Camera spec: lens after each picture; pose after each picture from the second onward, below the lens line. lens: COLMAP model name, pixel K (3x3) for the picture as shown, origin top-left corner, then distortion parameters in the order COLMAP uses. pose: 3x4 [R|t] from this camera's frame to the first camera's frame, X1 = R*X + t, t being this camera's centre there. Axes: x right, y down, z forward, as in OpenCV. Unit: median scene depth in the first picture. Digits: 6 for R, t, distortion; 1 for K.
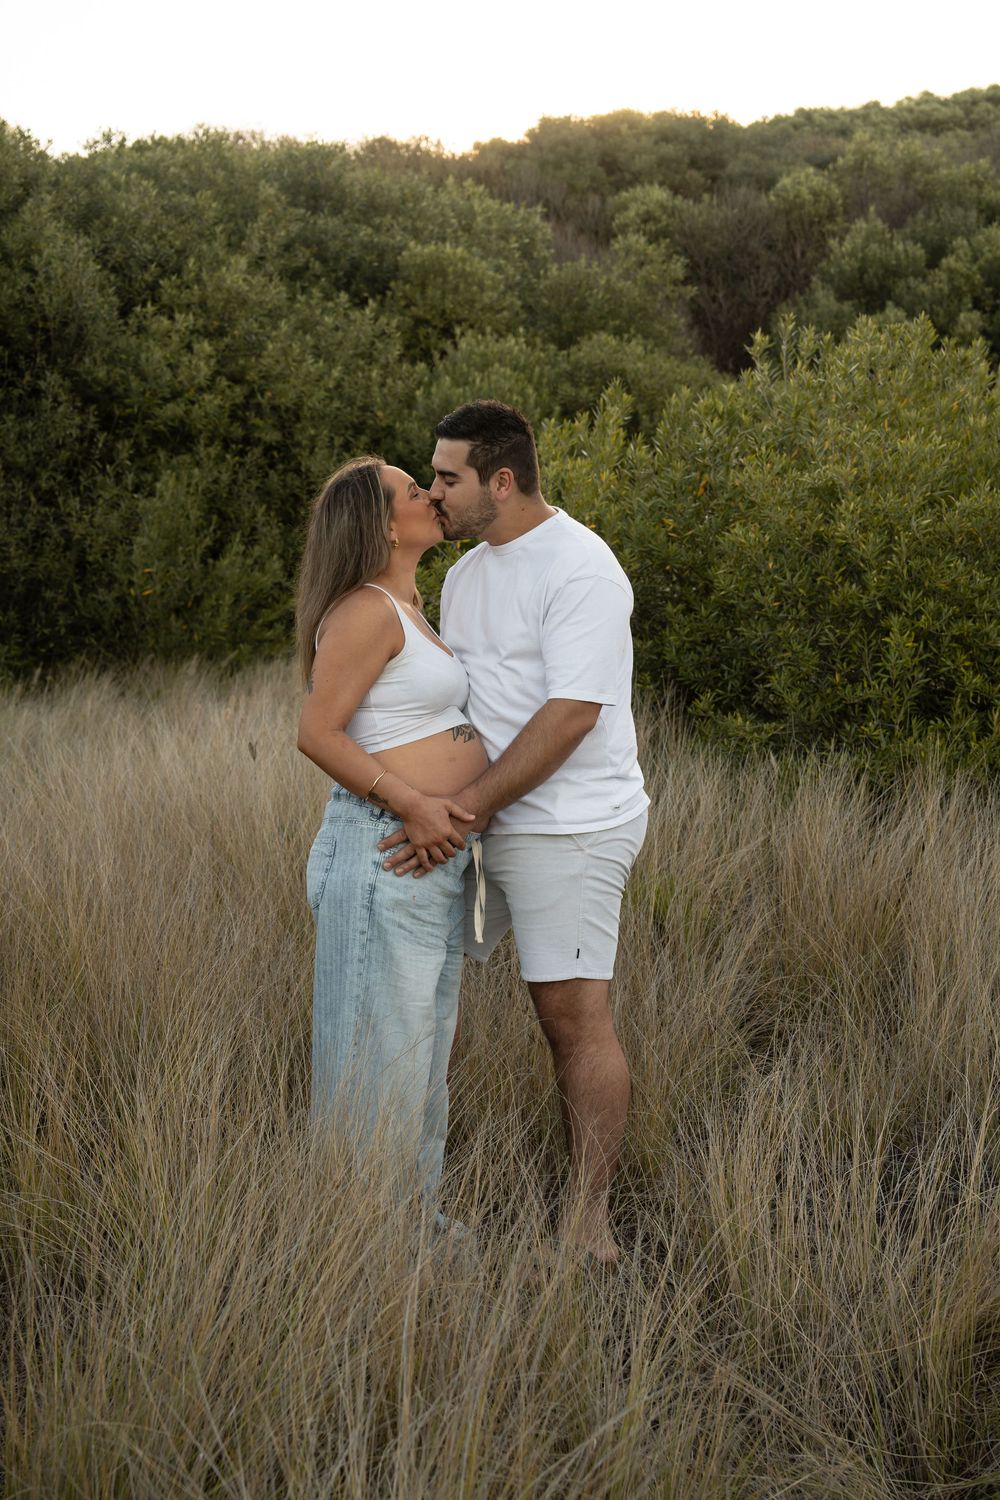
lens RADIAL K [[2035.5, 0, 500.0], [0, 2035.5, 750.0], [0, 0, 1]] dist [0.155349, -0.000965]
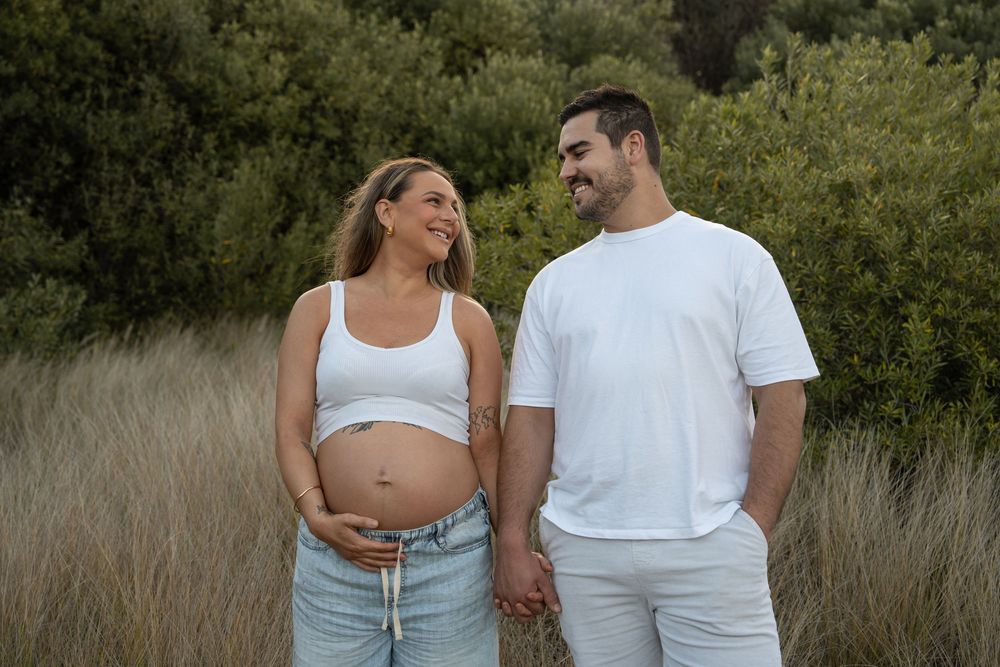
lens RADIAL K [[1520.8, 0, 500.0], [0, 1520.8, 333.5], [0, 0, 1]] dist [0.150031, 0.054335]
pose [[0.999739, 0.022223, 0.005247, -0.016207], [-0.022063, 0.999344, -0.028718, -0.012217], [-0.005882, 0.028594, 0.999574, 0.107784]]
